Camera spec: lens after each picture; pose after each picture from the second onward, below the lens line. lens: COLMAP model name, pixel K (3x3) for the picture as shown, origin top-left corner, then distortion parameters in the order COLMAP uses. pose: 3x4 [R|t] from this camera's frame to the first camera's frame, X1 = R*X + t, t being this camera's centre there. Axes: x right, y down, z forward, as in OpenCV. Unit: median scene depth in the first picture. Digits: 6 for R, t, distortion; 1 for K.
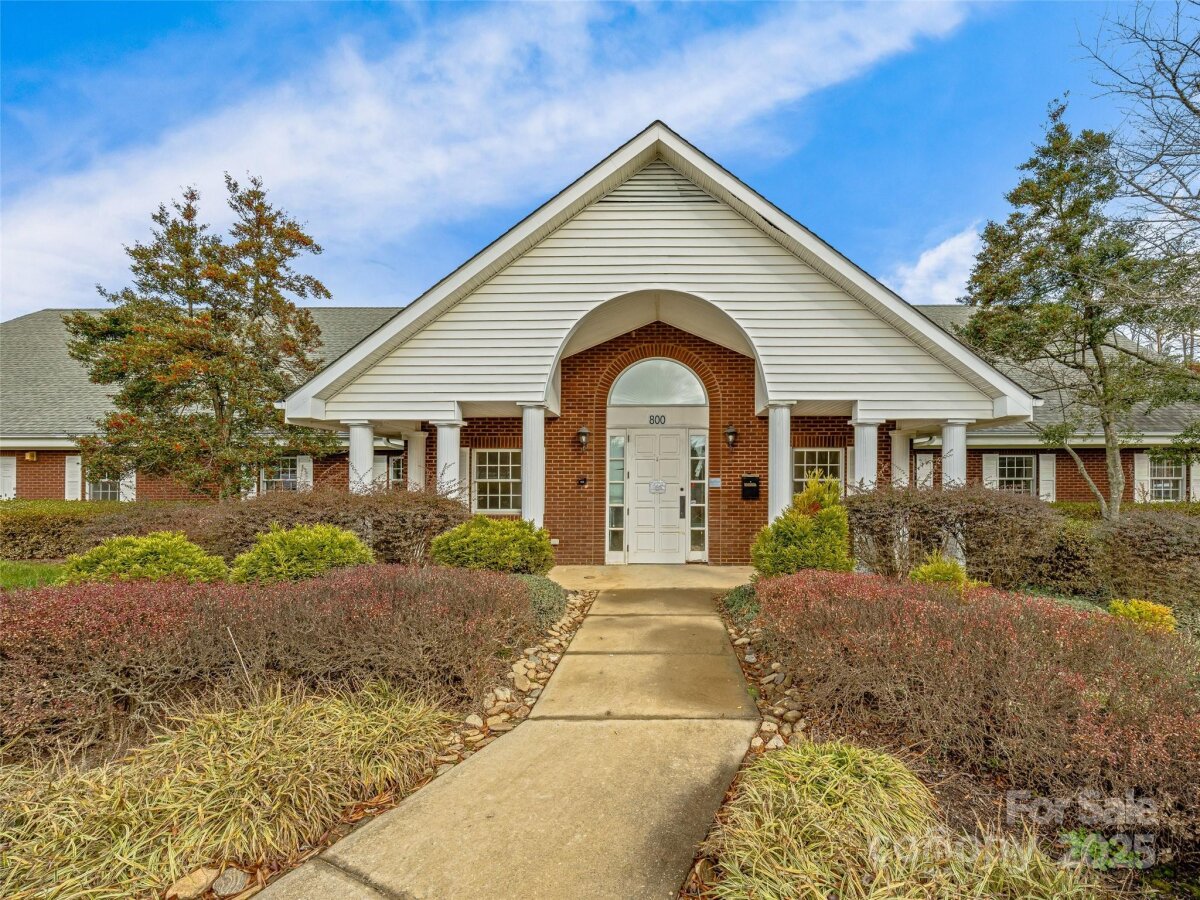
lens RADIAL K [[801.6, 0, 600.0], [0, 801.6, 450.0], [0, 0, 1]] dist [-0.022209, -0.000016]
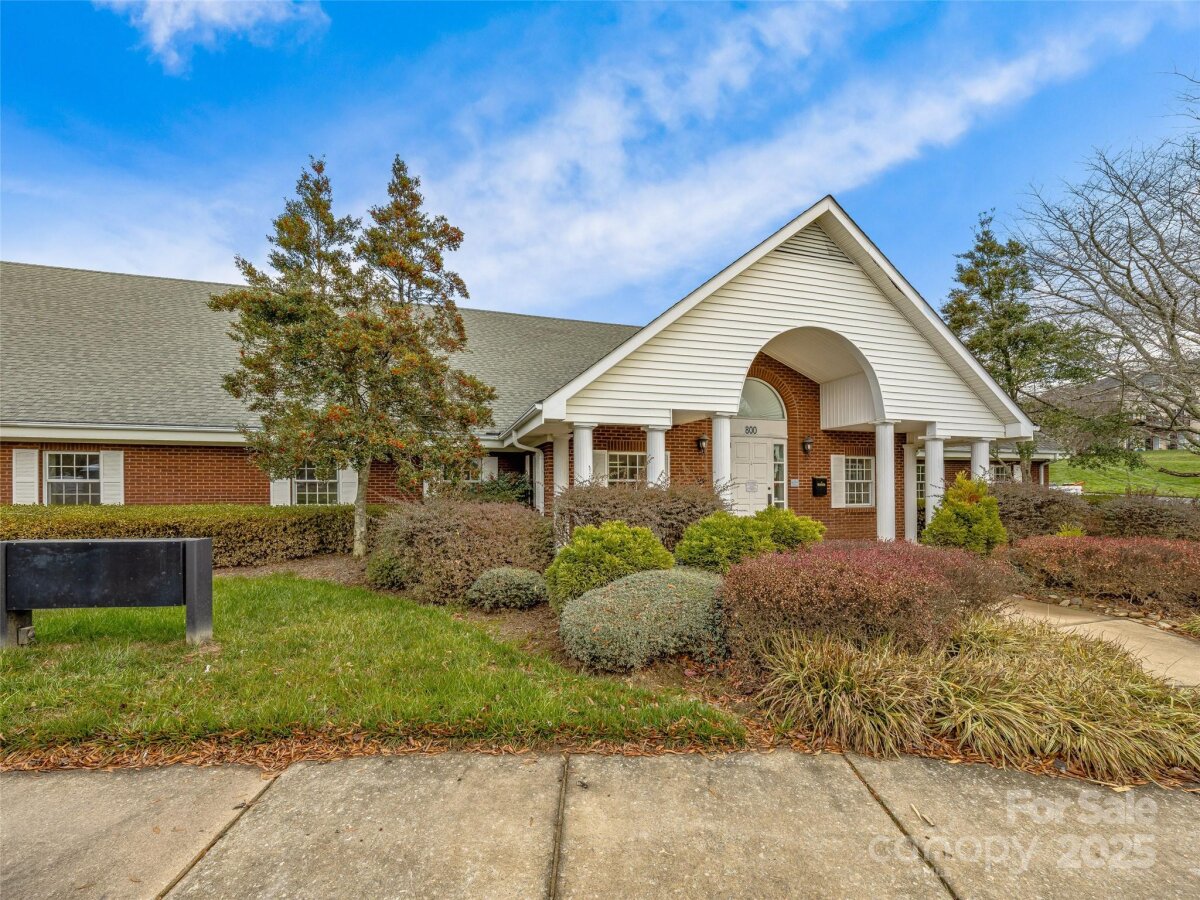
lens RADIAL K [[801.6, 0, 600.0], [0, 801.6, 450.0], [0, 0, 1]] dist [-0.022209, -0.000016]
pose [[0.891897, 0.019265, 0.451827, -0.680091], [-0.018241, 0.999812, -0.006623, 0.003954], [-0.451870, -0.002335, 0.892081, 0.041289]]
